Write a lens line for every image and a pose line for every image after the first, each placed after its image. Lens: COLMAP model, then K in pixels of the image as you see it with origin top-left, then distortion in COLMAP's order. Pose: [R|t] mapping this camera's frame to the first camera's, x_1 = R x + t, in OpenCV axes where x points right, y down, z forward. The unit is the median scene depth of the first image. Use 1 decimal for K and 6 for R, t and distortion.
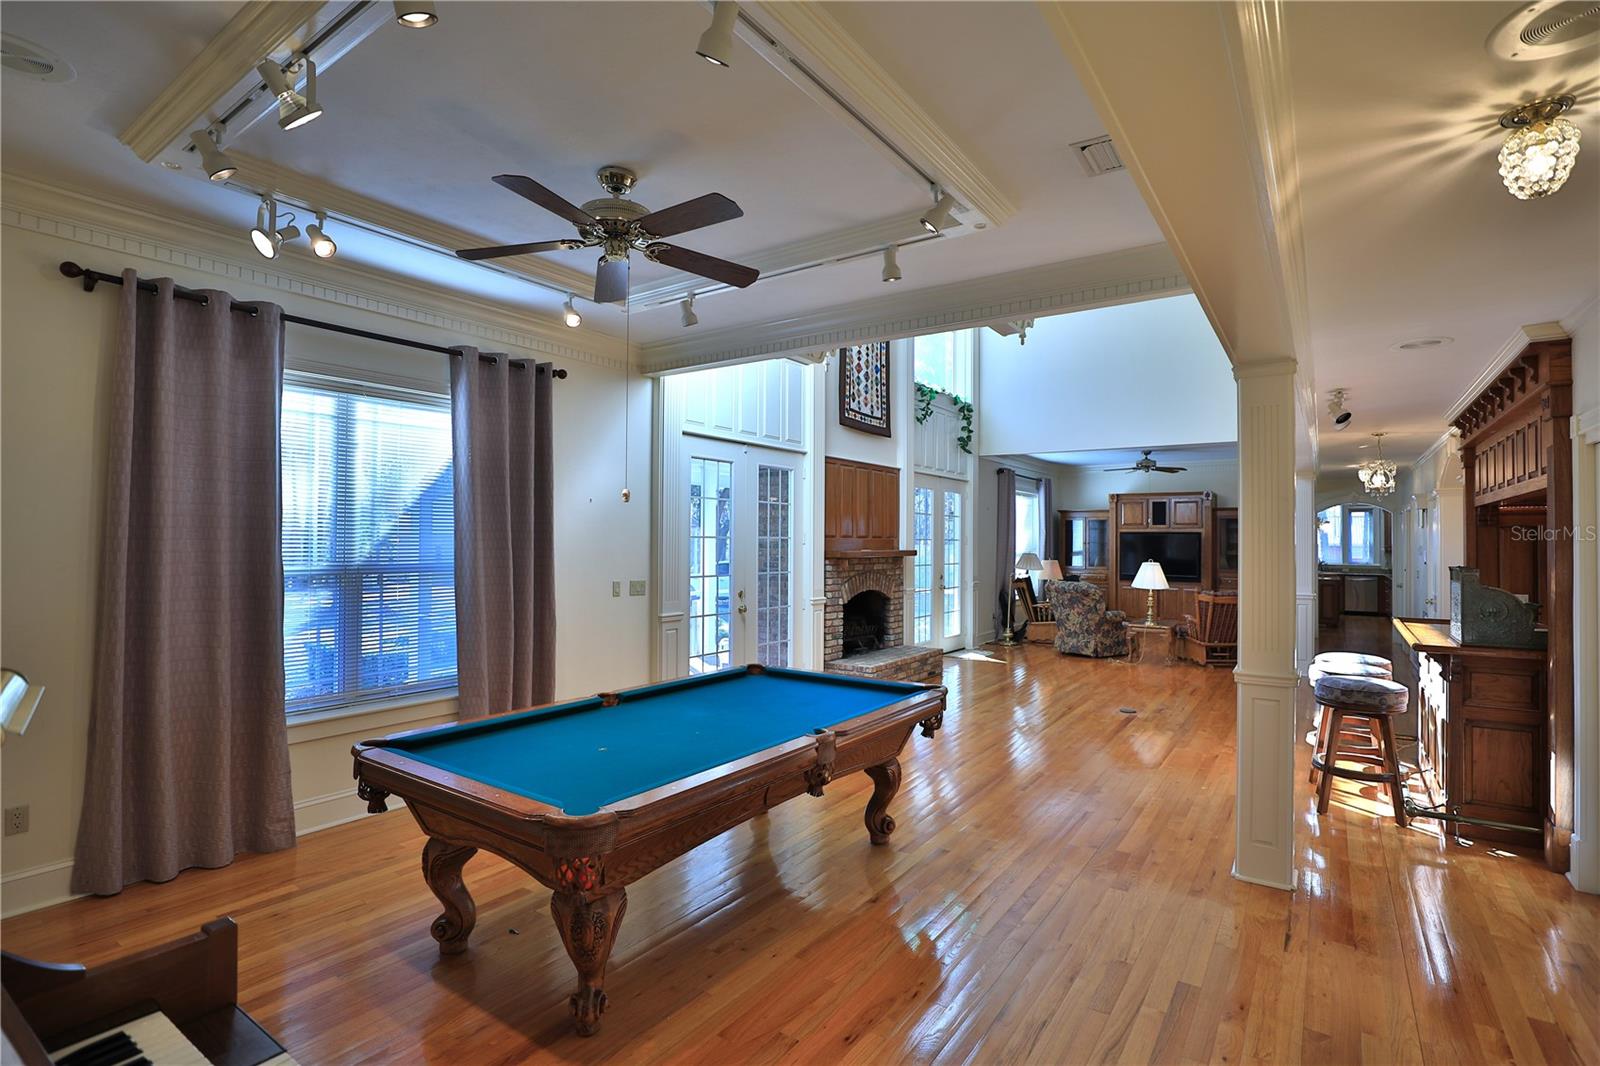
lens RADIAL K [[767.0, 0, 797.9], [0, 767.0, 536.2], [0, 0, 1]] dist [-0.044436, 0.013729]
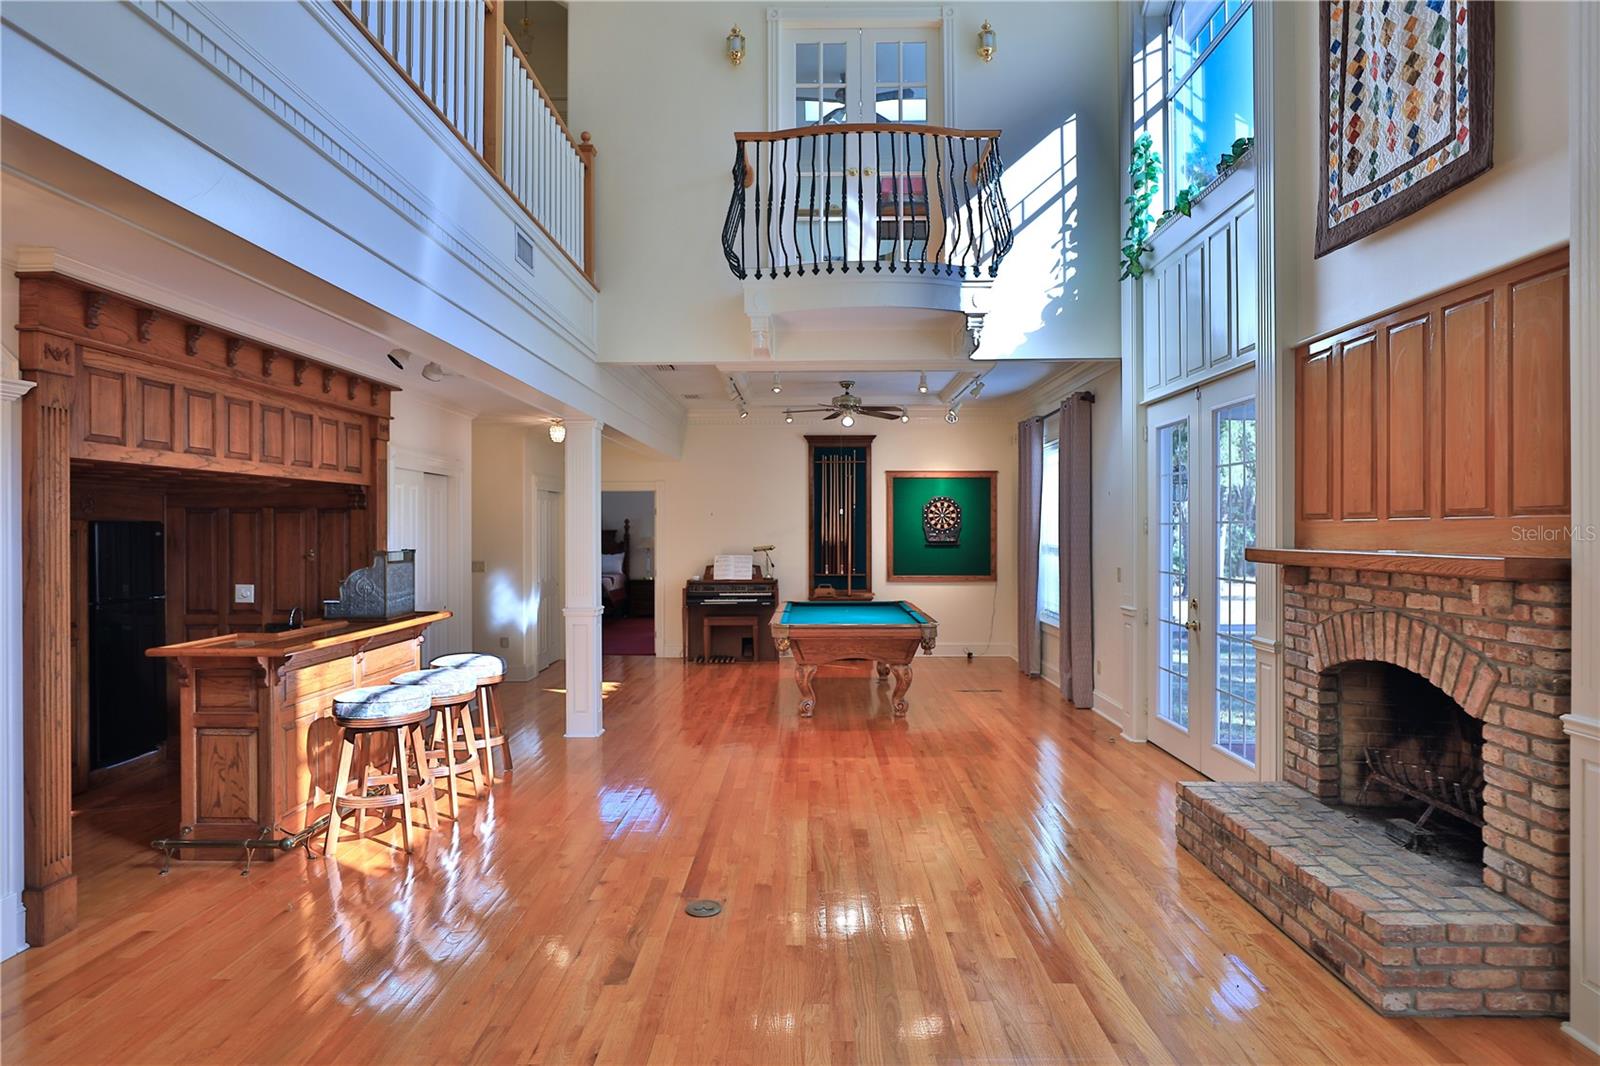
lens RADIAL K [[934.3, 0, 800.3], [0, 934.3, 530.4], [0, 0, 1]] dist [-0.026419, 0.011128]
pose [[-0.825164, -0.001865, -0.564890, 0.561769], [0.003959, 0.999951, -0.009085, 0.011631], [0.564879, -0.009733, -0.825117, 1.198368]]
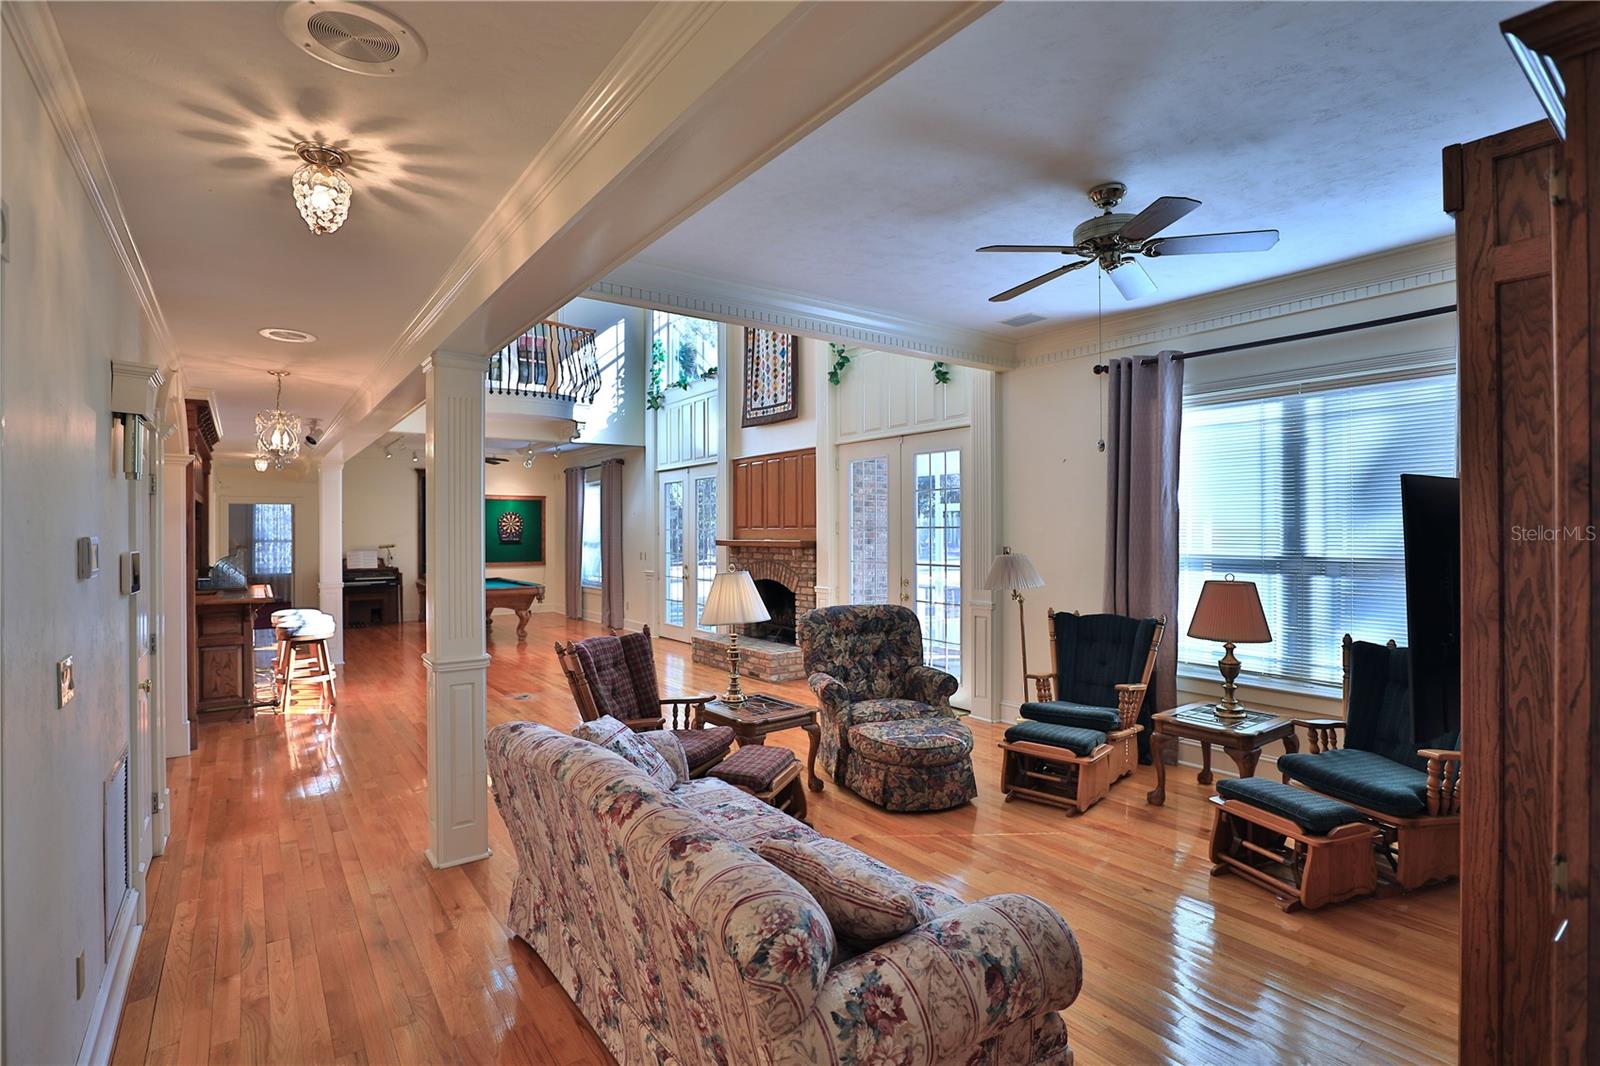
lens RADIAL K [[767.0, 0, 802.0], [0, 767.0, 528.6], [0, 0, 1]] dist [-0.044436, 0.013729]
pose [[-0.314068, -0.006864, -0.949376, 1.040198], [0.011107, 0.999879, -0.010903, 0.015050], [0.949335, -0.013969, -0.313954, 1.358746]]
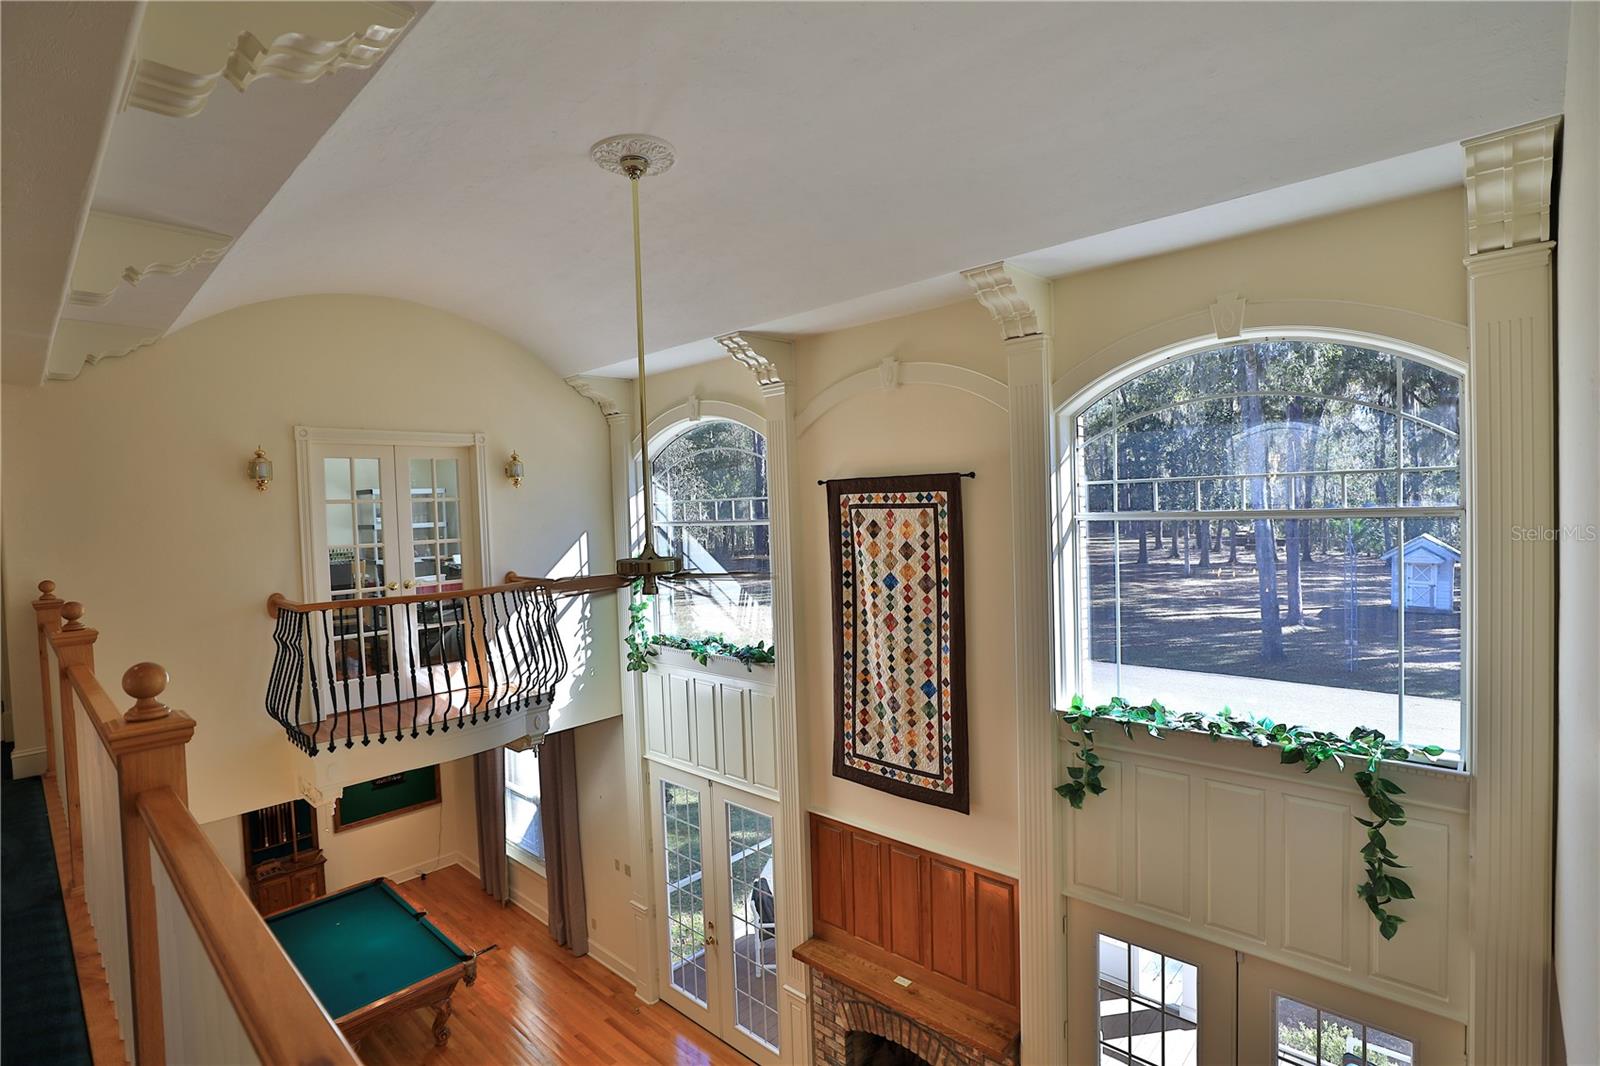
lens RADIAL K [[767.0, 0, 801.0], [0, 767.0, 530.6], [0, 0, 1]] dist [-0.044436, 0.013729]
pose [[-0.132940, 0.031703, -0.990617, 0.691908], [0.042432, 0.998754, 0.026269, -0.363952], [0.990215, -0.038542, -0.134119, 1.013092]]
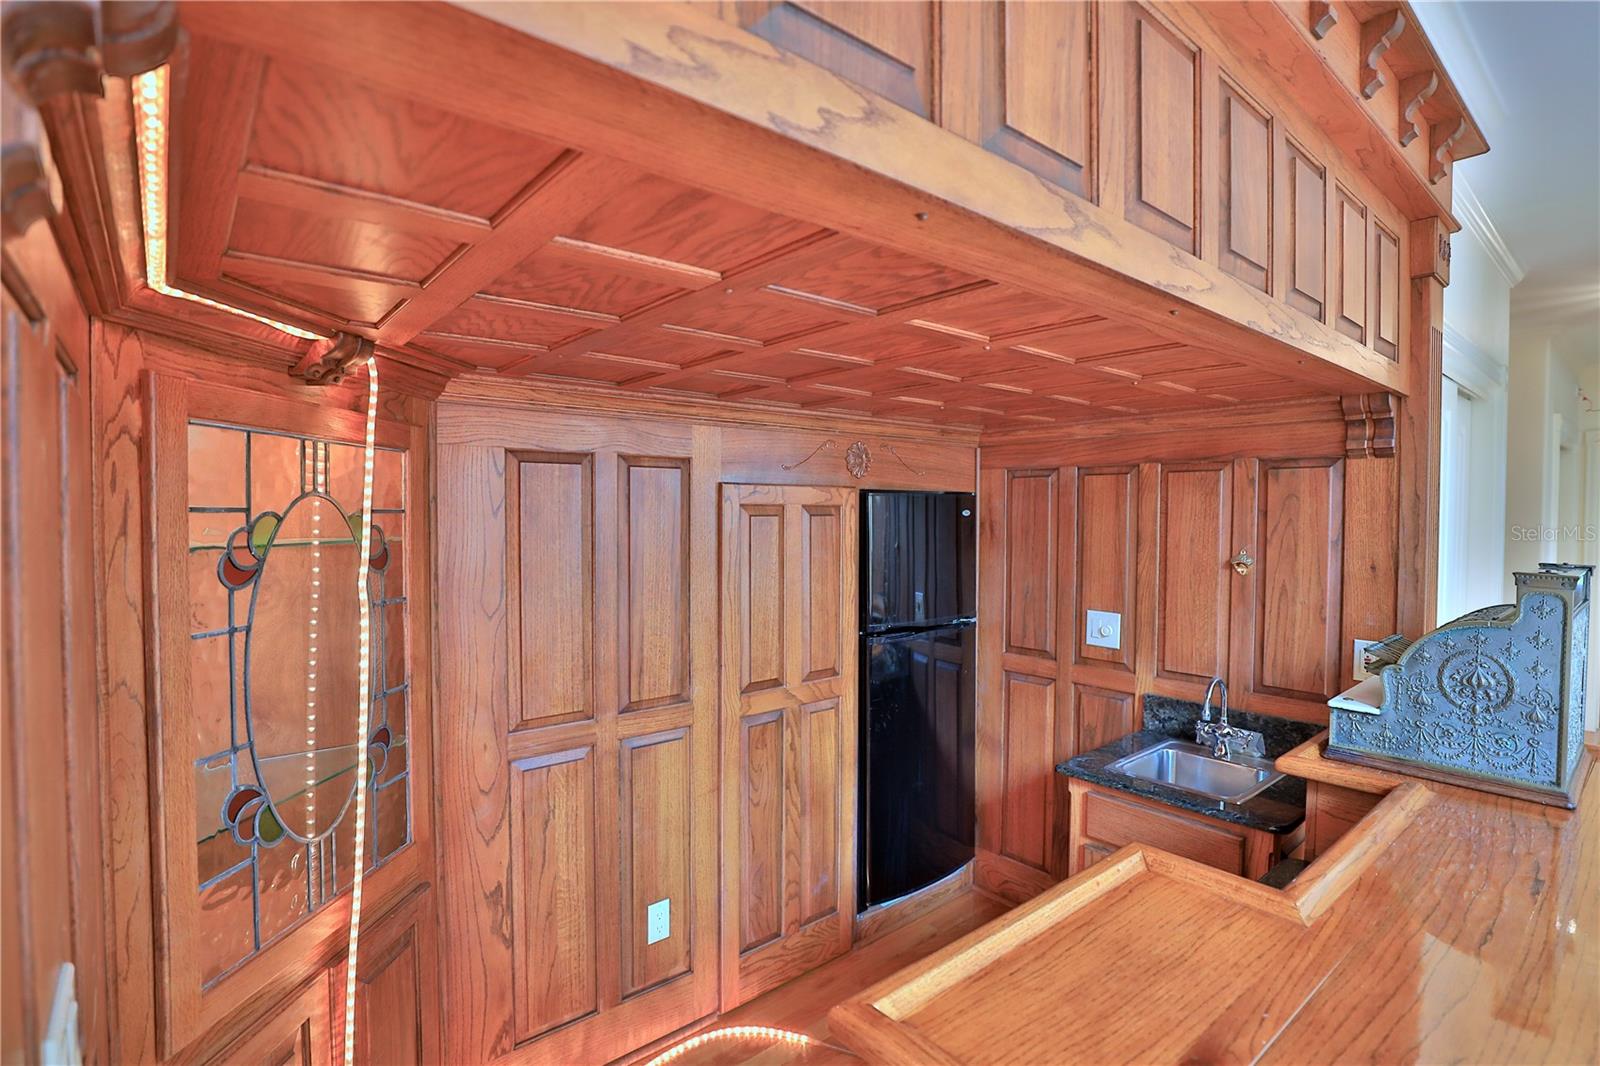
lens RADIAL K [[767.0, 0, 801.8], [0, 767.0, 534.2], [0, 0, 1]] dist [-0.044436, 0.013729]
pose [[-0.966751, -0.016037, 0.255217, 0.551263], [-0.010766, 0.999699, 0.022036, 0.008604], [-0.255494, 0.018556, -0.966633, 0.692894]]
